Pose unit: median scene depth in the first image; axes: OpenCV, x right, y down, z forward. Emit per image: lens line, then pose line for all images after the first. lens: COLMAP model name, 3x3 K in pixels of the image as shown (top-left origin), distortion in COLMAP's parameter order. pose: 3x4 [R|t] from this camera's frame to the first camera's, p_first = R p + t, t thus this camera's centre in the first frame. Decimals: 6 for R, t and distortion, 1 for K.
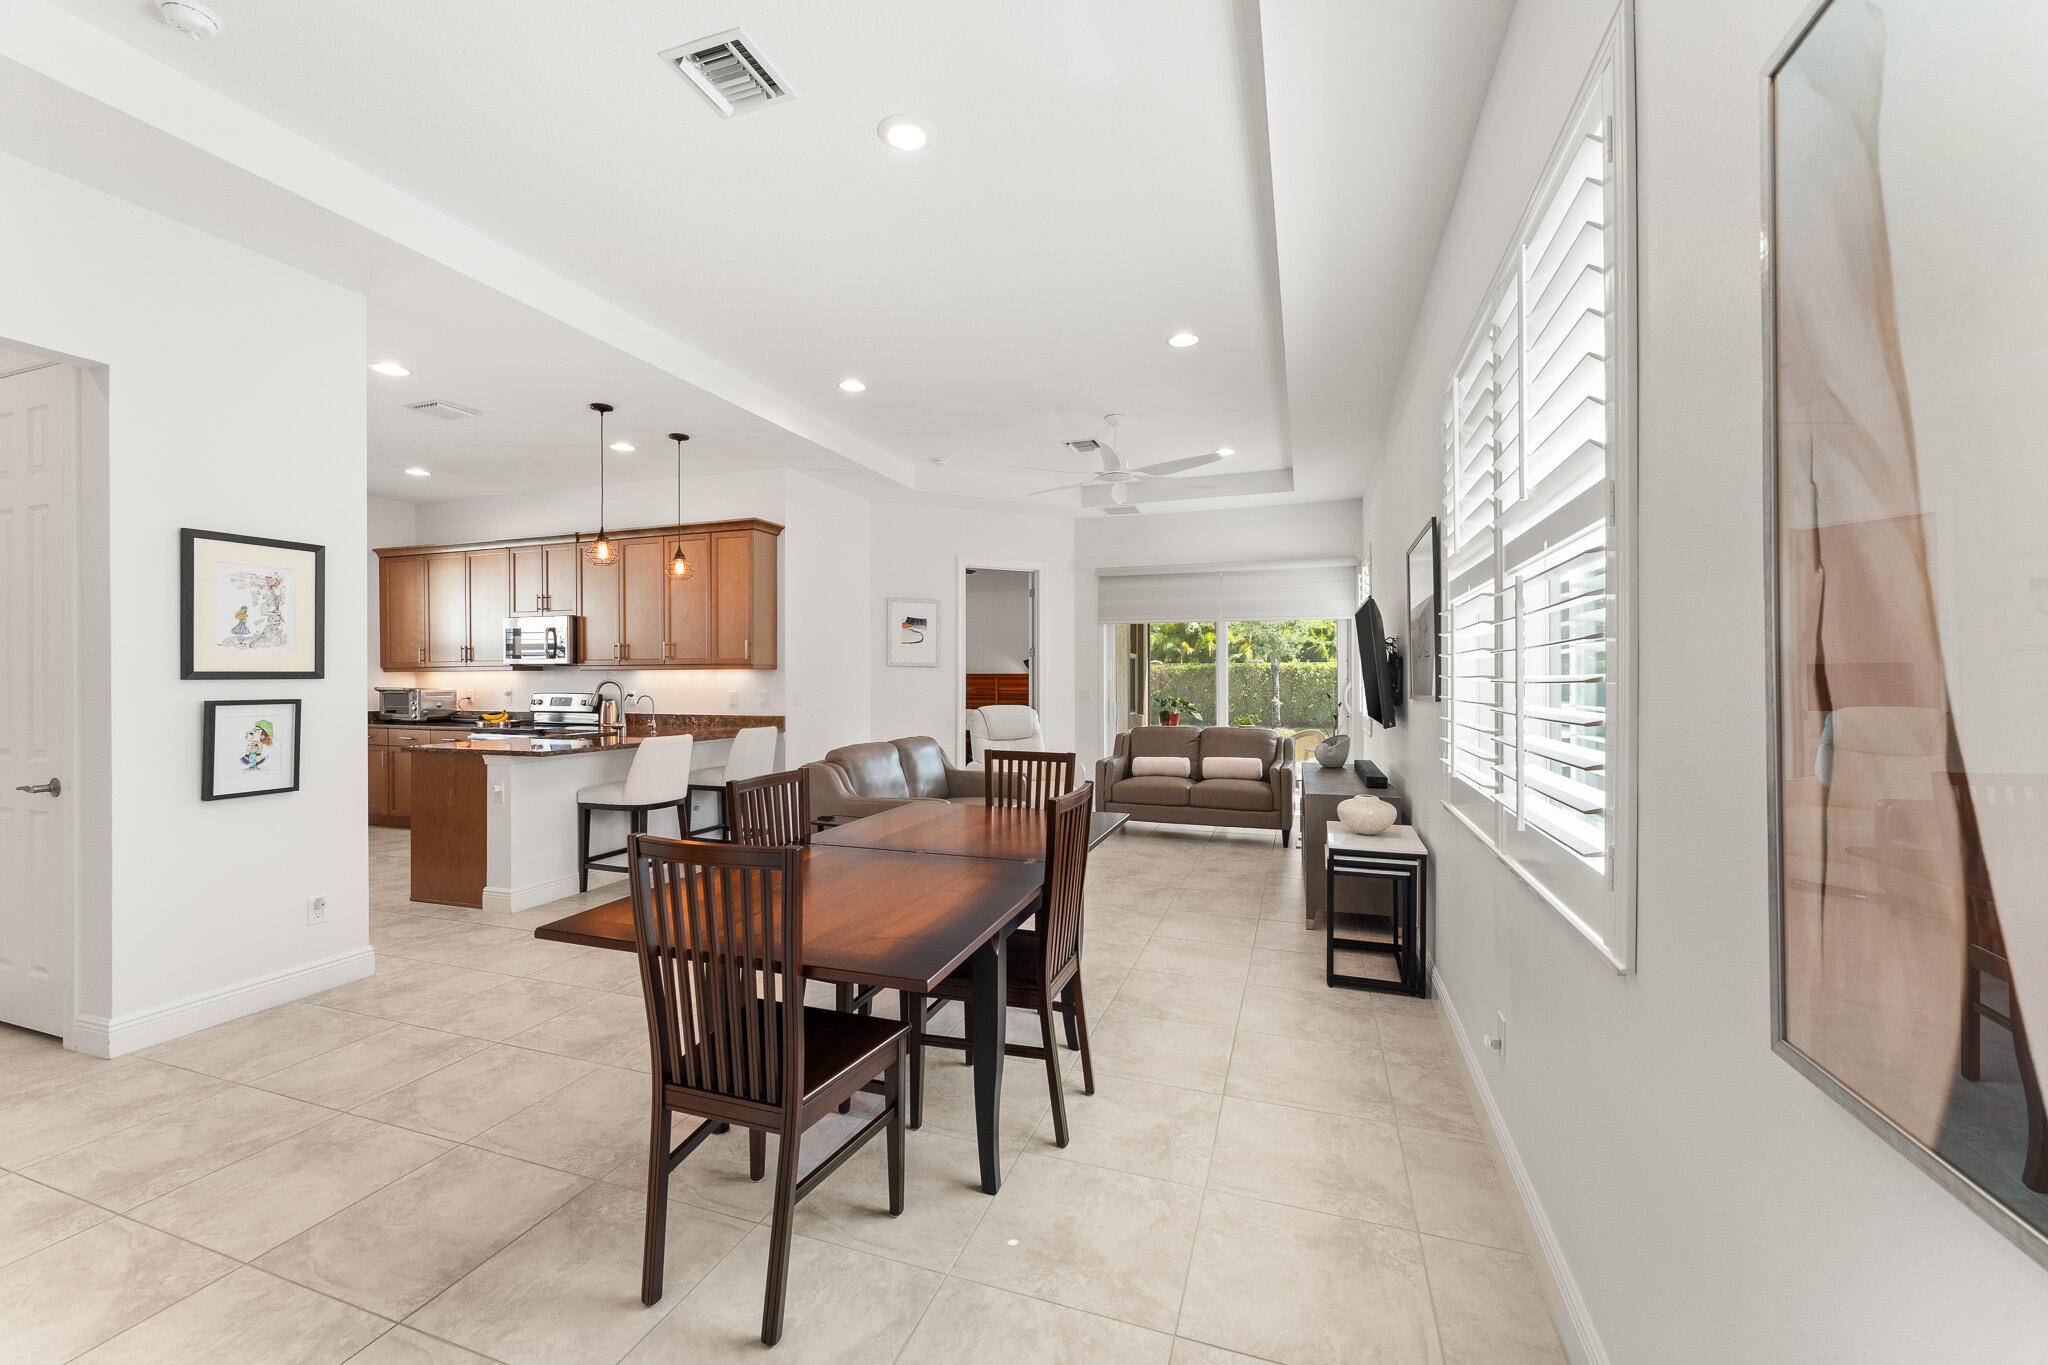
lens RADIAL K [[815.8, 0, 1015.4], [0, 815.8, 679.3], [0, 0, 1]] dist [0.000074, -0.000068]
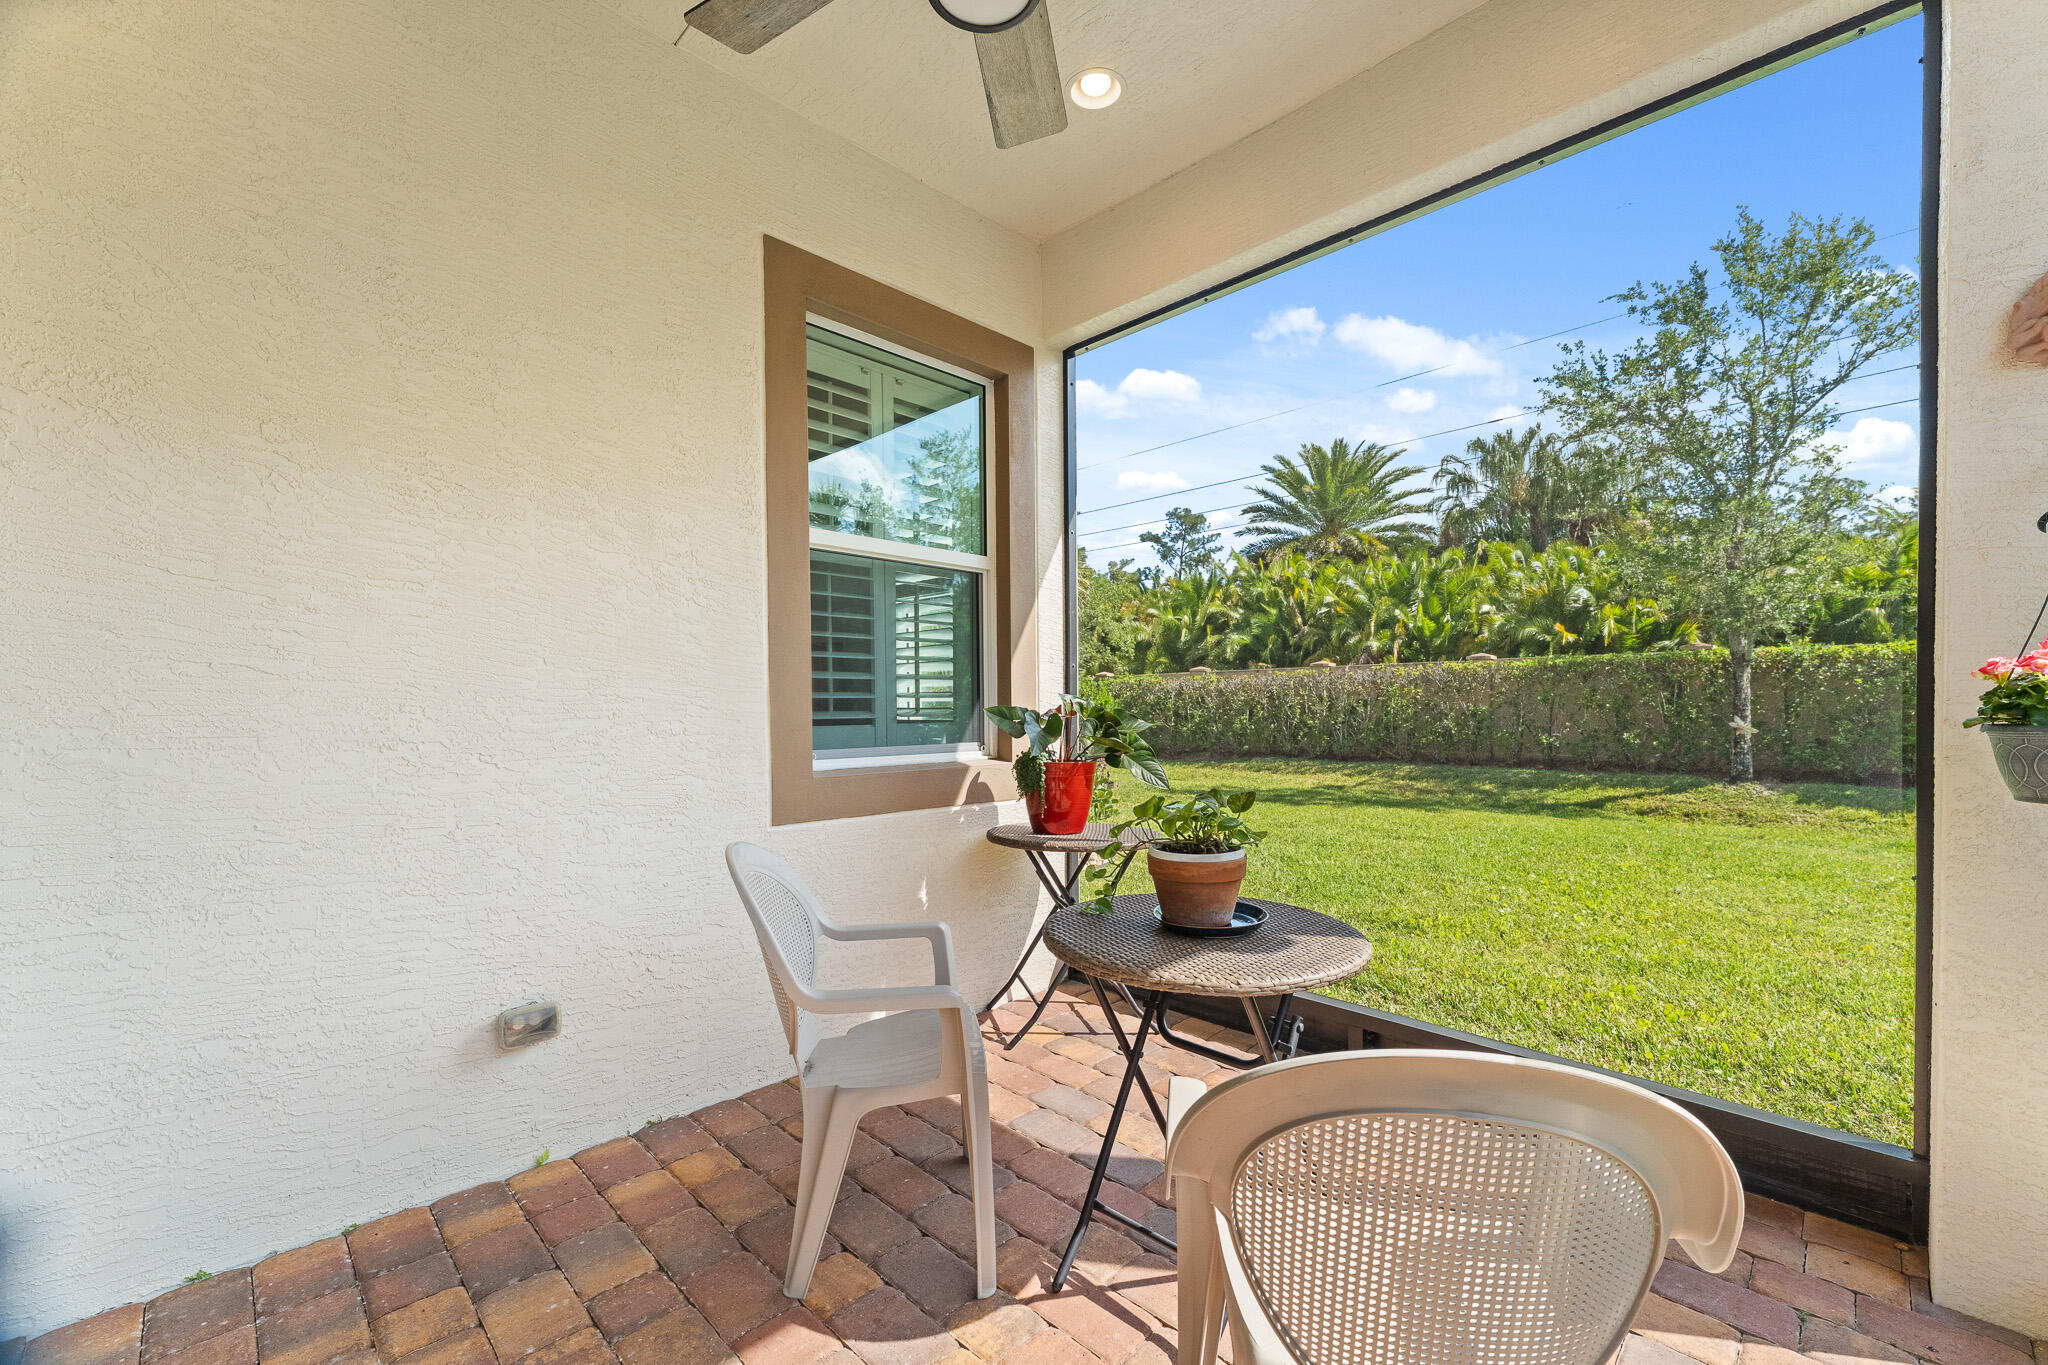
lens RADIAL K [[832.9, 0, 1025.1], [0, 832.9, 717.2], [0, 0, 1]] dist [0.001993, 0.000168]
pose [[0.901552, 0.002821, -0.432662, 0.492976], [0.004628, 0.999859, 0.016164, 0.038772], [0.432646, -0.016575, 0.901411, 1.217426]]
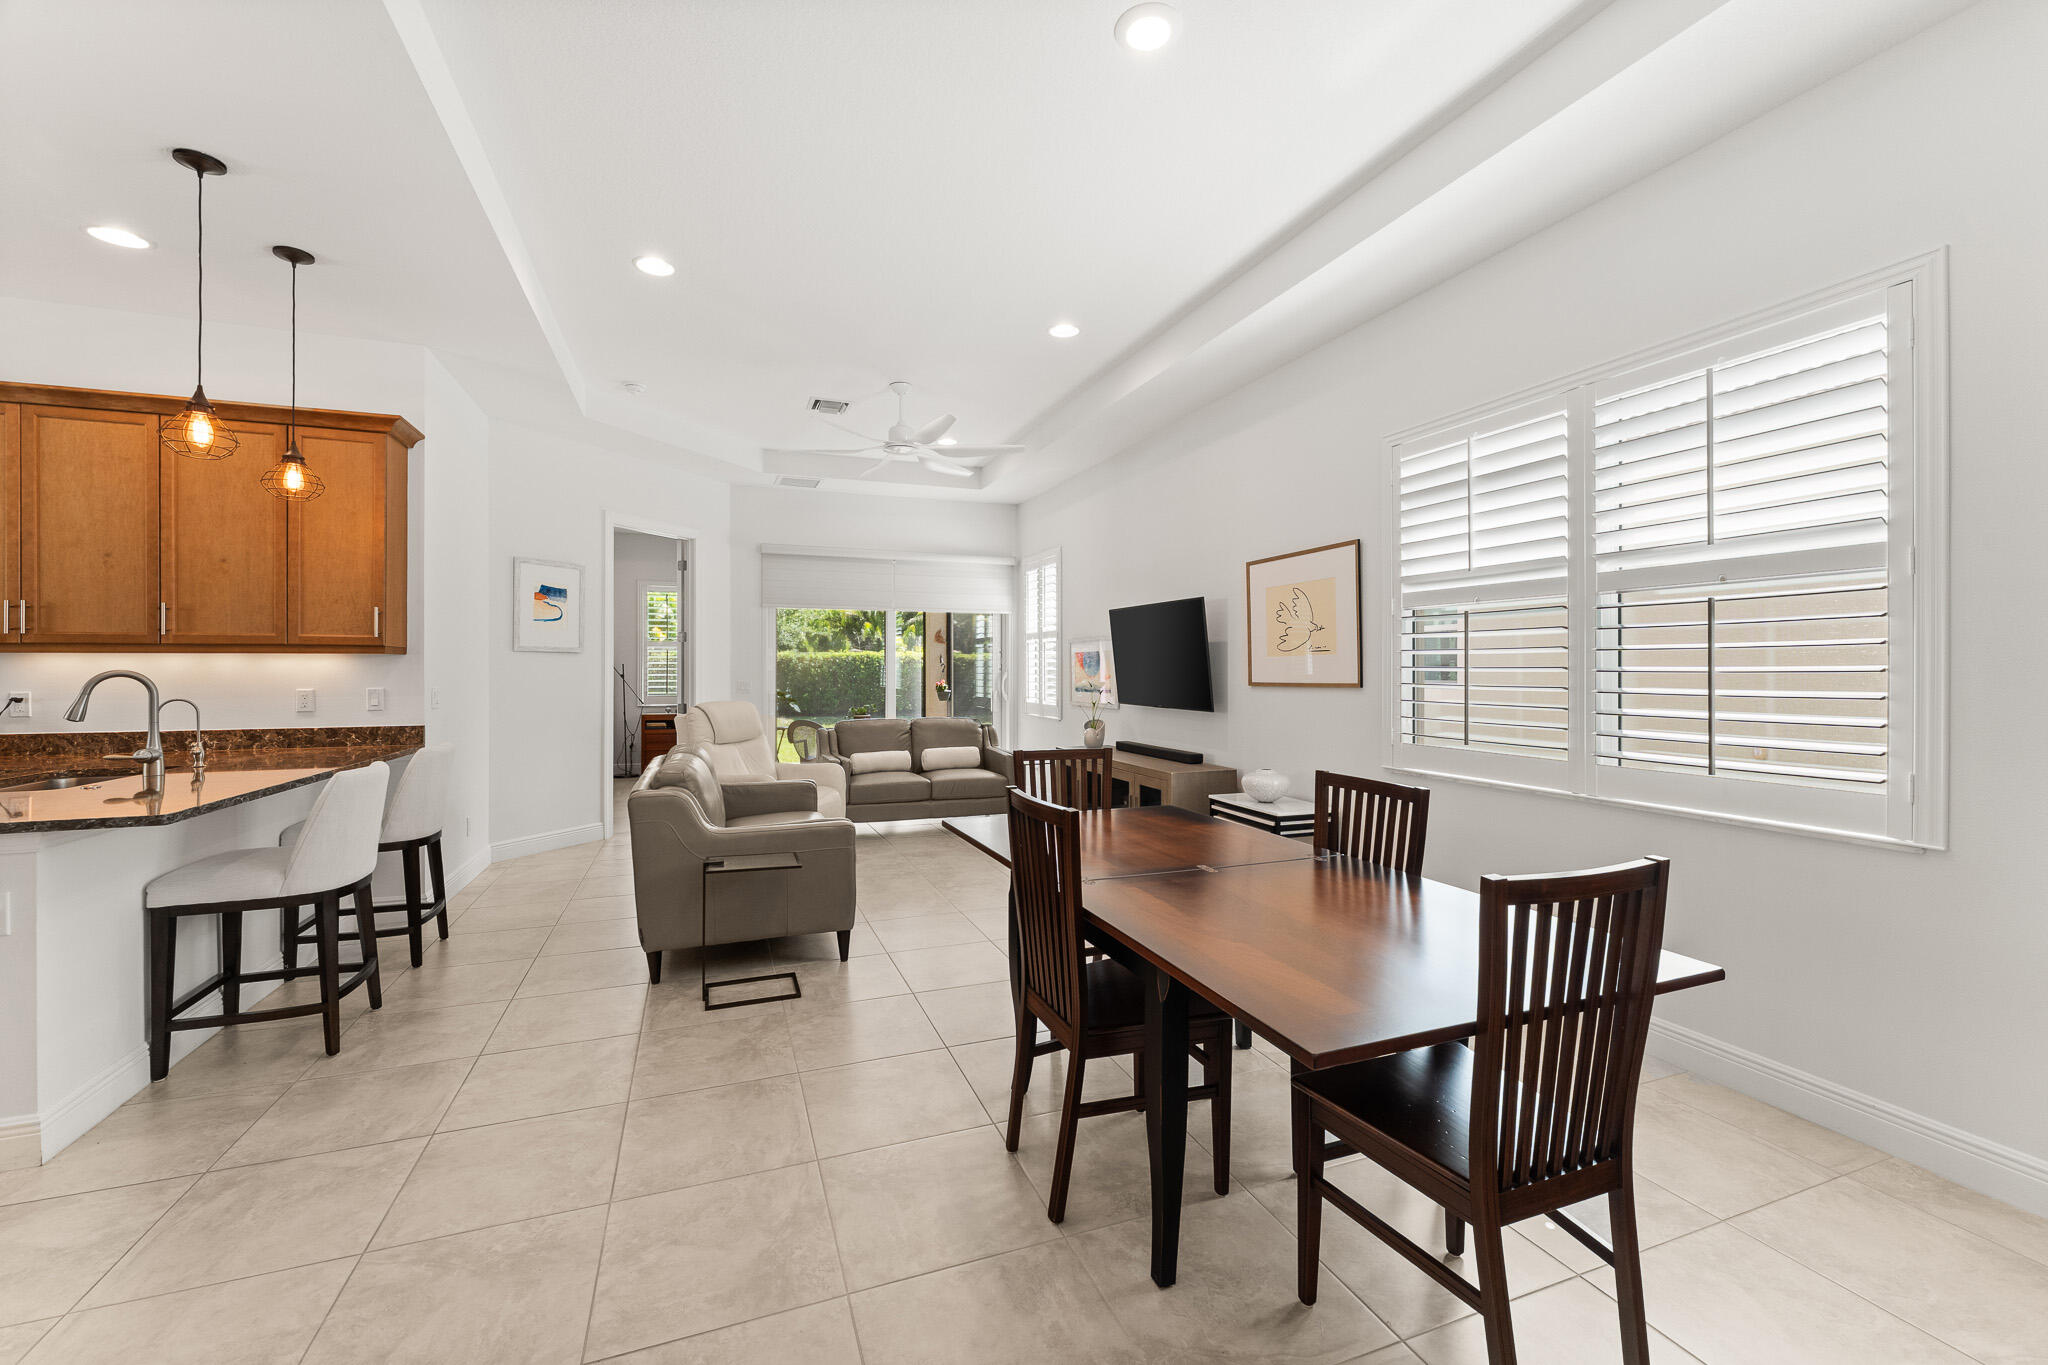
lens RADIAL K [[823.1, 0, 1013.7], [0, 823.1, 665.6], [0, 0, 1]] dist [0.000109, -0.000089]
pose [[0.764179, 0.002499, 0.645000, -0.321557], [0.000150, 0.999992, -0.004053, -0.000334], [-0.645005, 0.003194, 0.764172, 0.175660]]
